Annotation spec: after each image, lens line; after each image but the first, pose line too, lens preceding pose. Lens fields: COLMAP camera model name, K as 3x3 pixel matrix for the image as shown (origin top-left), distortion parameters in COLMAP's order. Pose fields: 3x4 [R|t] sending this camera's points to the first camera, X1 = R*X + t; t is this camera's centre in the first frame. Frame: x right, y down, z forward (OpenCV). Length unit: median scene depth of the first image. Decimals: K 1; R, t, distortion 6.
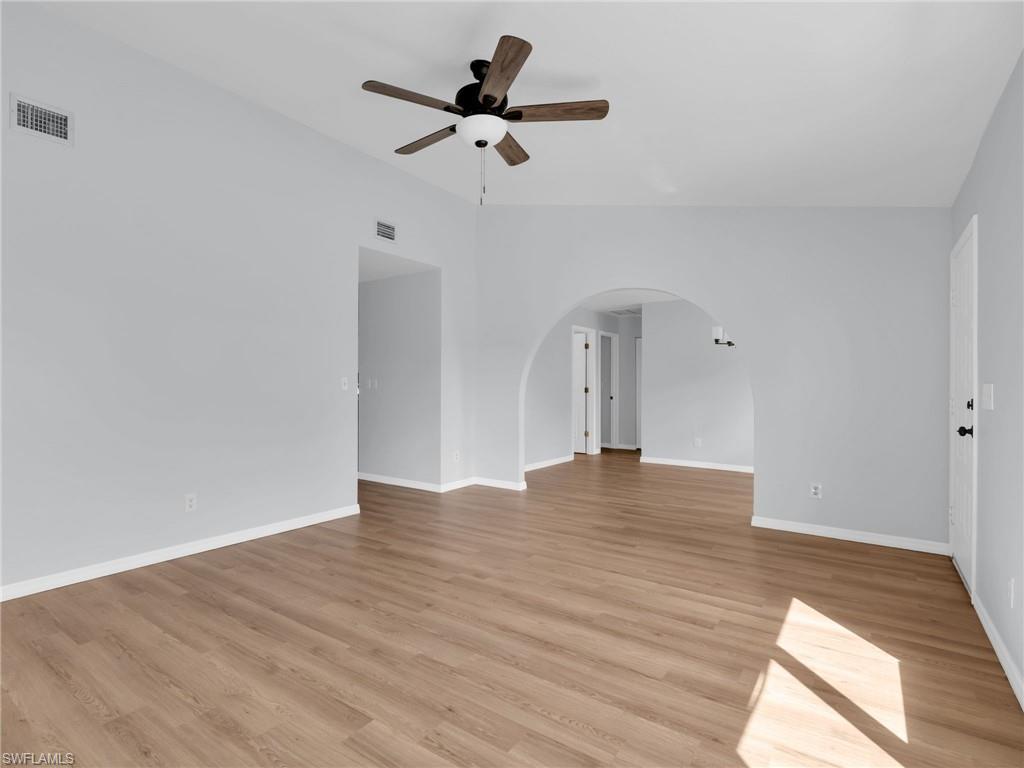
lens RADIAL K [[531.5, 0, 456.9], [0, 531.5, 383.3], [0, 0, 1]] dist [0.001270, -0.000040]
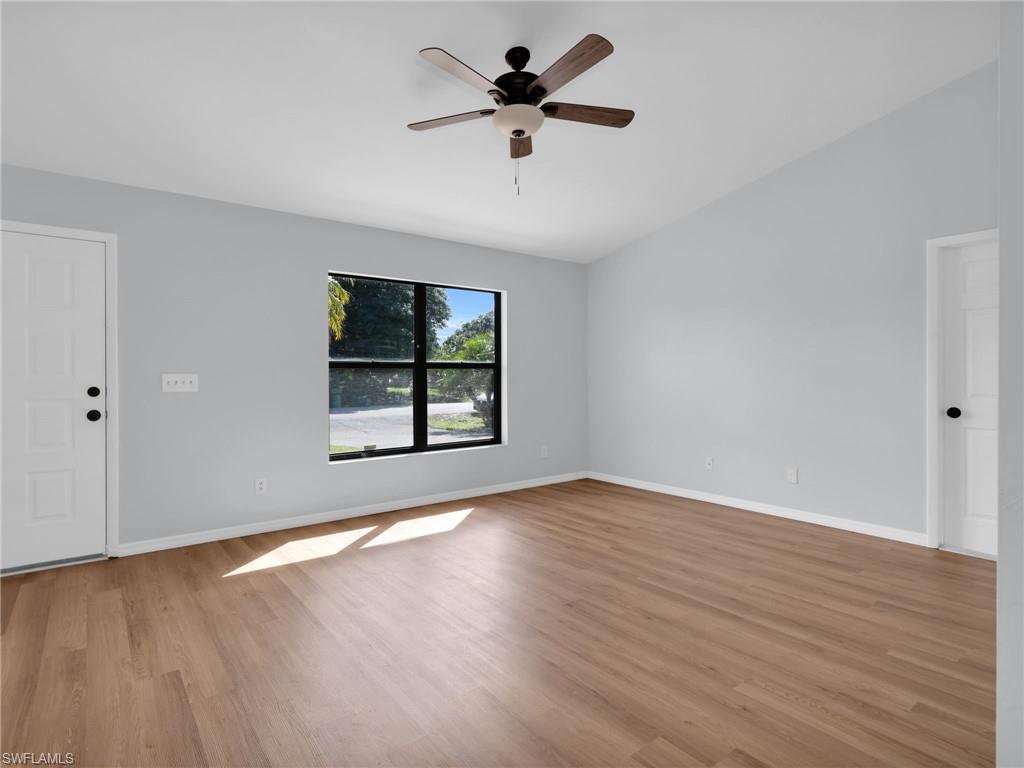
lens RADIAL K [[535.6, 0, 486.4], [0, 535.6, 376.5], [0, 0, 1]] dist [-0.000118, 0.000432]
pose [[-0.960321, -0.004355, 0.278863, -0.164438], [-0.003229, 0.999985, 0.004497, -0.001173], [-0.278878, 0.003418, -0.960320, 1.838116]]
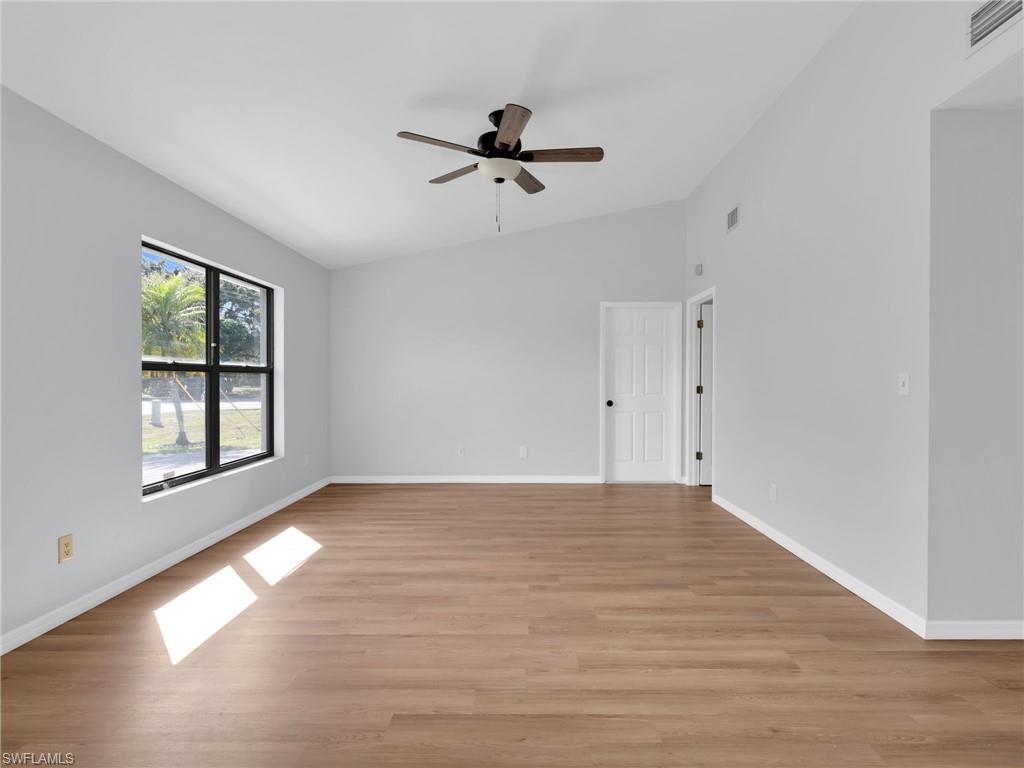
lens RADIAL K [[539.6, 0, 523.3], [0, 539.6, 384.1], [0, 0, 1]] dist [-0.000597, 0.000662]
pose [[-0.797456, -0.004618, -0.603360, 0.683605], [-0.007003, 0.999974, 0.001602, 0.005261], [0.603337, 0.005503, -0.797468, 1.862546]]
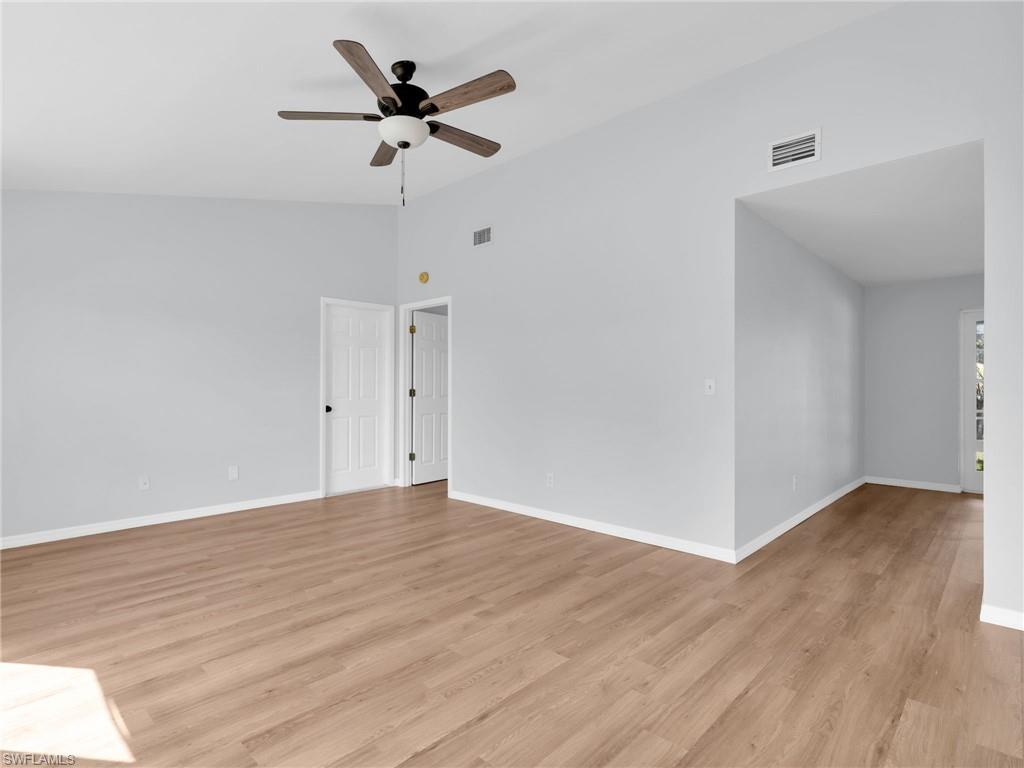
lens RADIAL K [[535.0, 0, 465.3], [0, 535.0, 384.0], [0, 0, 1]] dist [-0.001867, -0.000806]
pose [[-0.151233, -0.009417, -0.988453, 0.949574], [-0.003342, 0.999954, -0.009015, 0.008191], [0.988493, 0.001940, -0.151257, 1.177555]]
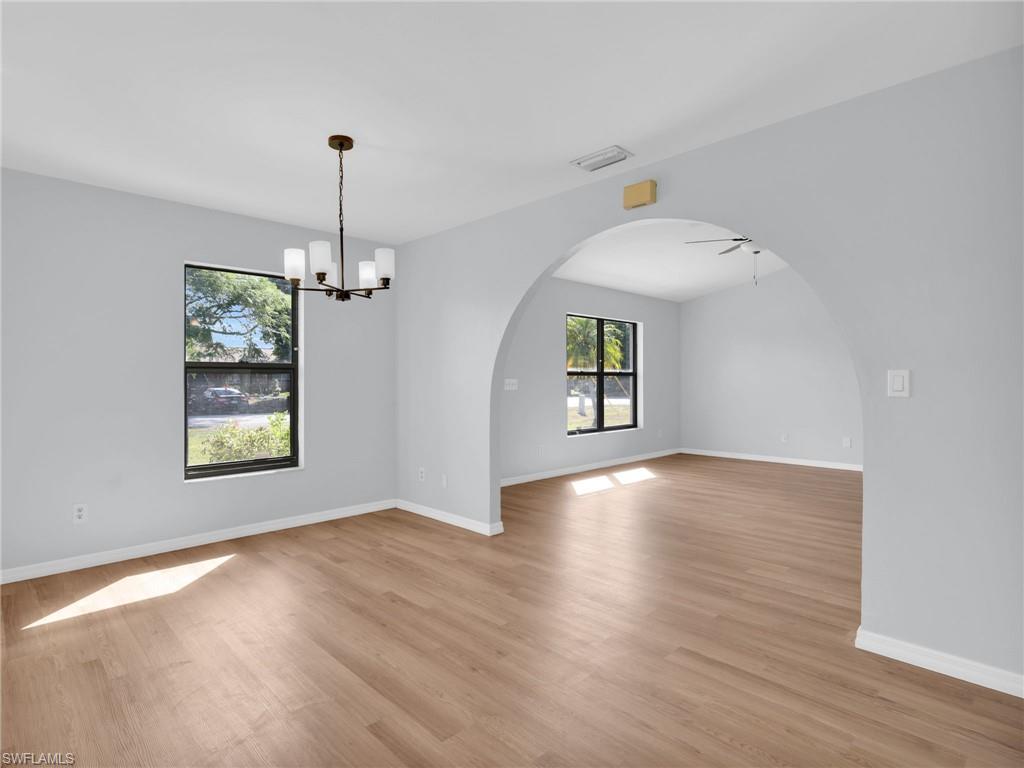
lens RADIAL K [[540.4, 0, 461.0], [0, 540.4, 381.4], [0, 0, 1]] dist [0.016047, -0.000010]
pose [[-0.984787, -0.007446, 0.173604, 0.686799], [-0.007132, 0.999972, 0.002430, 0.007416], [-0.173617, 0.001154, -0.984813, 2.858034]]
